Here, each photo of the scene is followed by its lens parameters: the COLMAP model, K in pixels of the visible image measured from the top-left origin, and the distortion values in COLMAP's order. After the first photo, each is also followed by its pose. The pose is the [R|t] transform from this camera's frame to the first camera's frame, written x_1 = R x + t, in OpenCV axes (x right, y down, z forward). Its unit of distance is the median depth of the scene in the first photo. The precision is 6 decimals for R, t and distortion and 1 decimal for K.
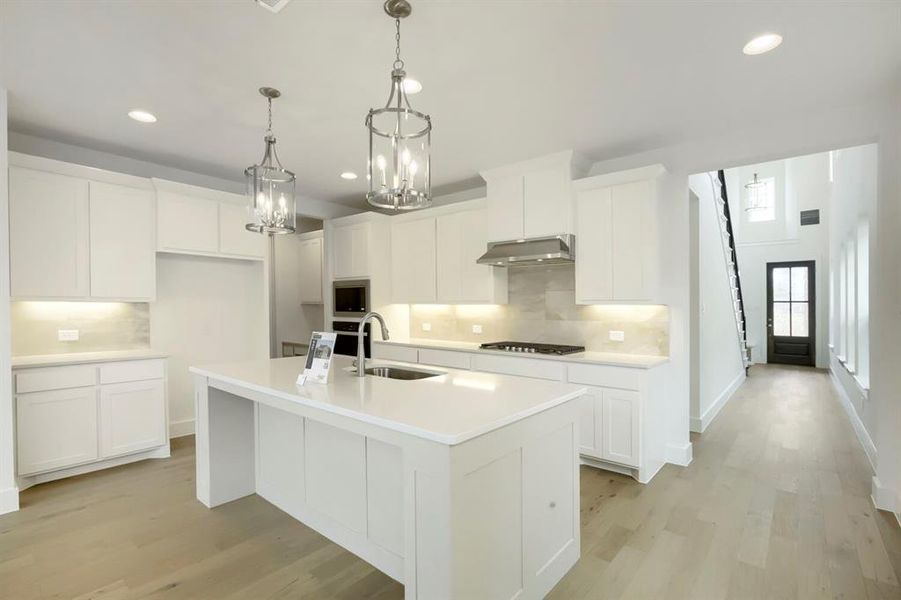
lens RADIAL K [[419.2, 0, 443.4], [0, 419.2, 304.9], [0, 0, 1]] dist [-0.000331, 0.000238]
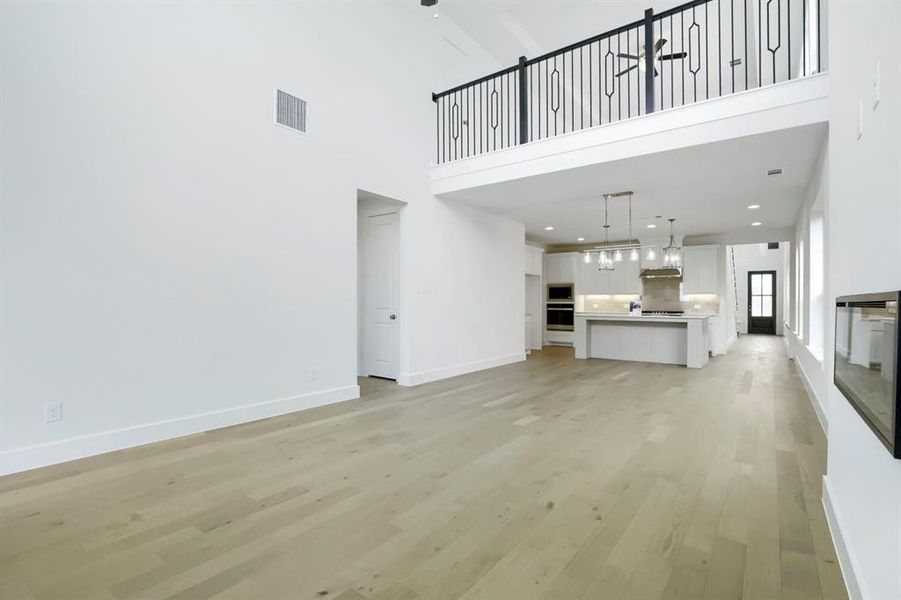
lens RADIAL K [[431.4, 0, 461.3], [0, 431.4, 303.4], [0, 0, 1]] dist [0.018037, 0.000316]
pose [[0.996244, 0.000617, 0.086585, -0.908460], [-0.001184, 0.999978, 0.006490, 0.026943], [-0.086580, -0.006568, 0.996223, -1.101098]]
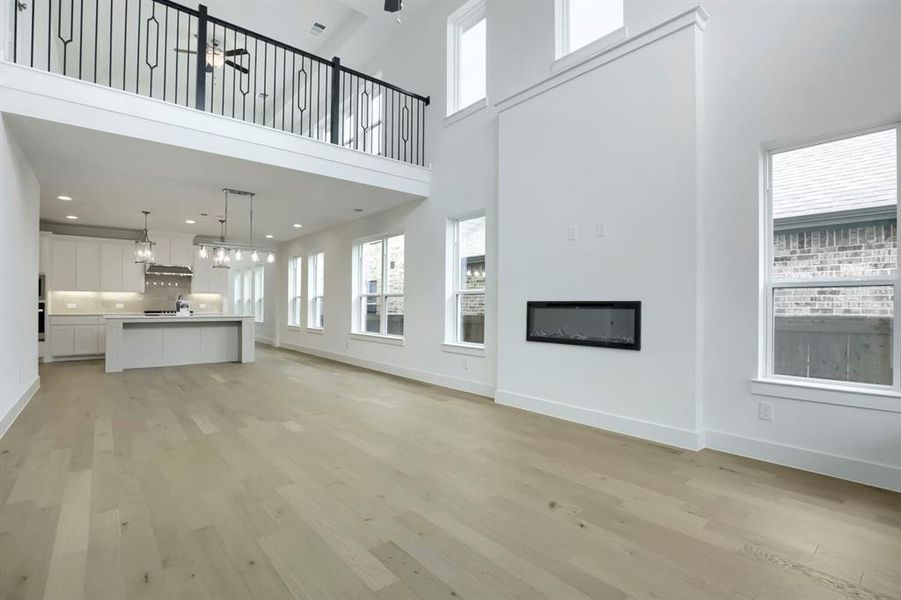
lens RADIAL K [[419.2, 0, 433.2], [0, 419.2, 299.9], [0, 0, 1]] dist [-0.000331, 0.000238]
pose [[0.186052, 0.006804, 0.982516, -1.399886], [-0.005140, 0.999969, -0.005952, 0.032194], [-0.982526, -0.003942, 0.186082, -0.685037]]
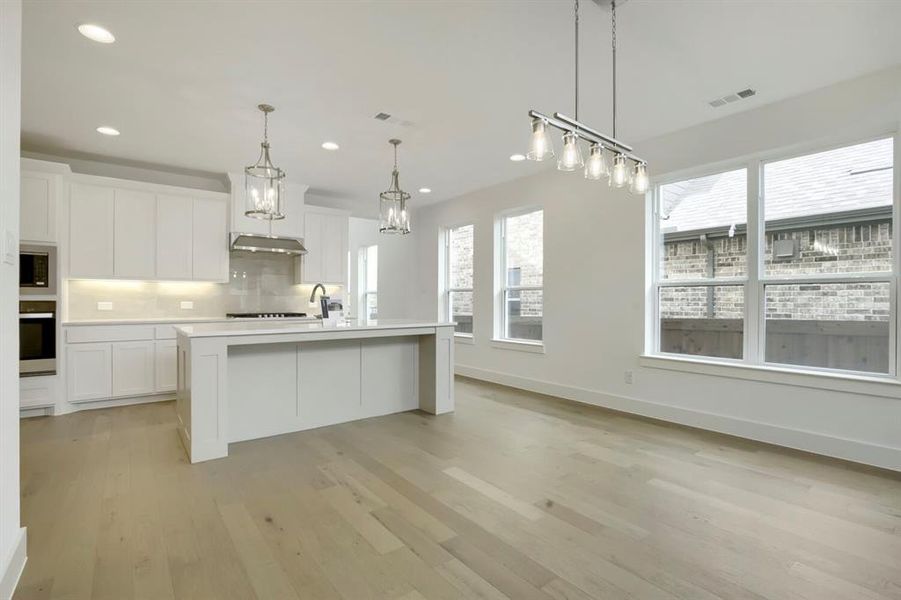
lens RADIAL K [[419.2, 0, 455.1], [0, 419.2, 299.5], [0, 0, 1]] dist [-0.000331, 0.000238]
pose [[0.184439, -0.002095, 0.982842, -0.795822], [-0.001231, 0.999996, 0.002363, 0.036268], [-0.982843, -0.001646, 0.184435, 0.109327]]
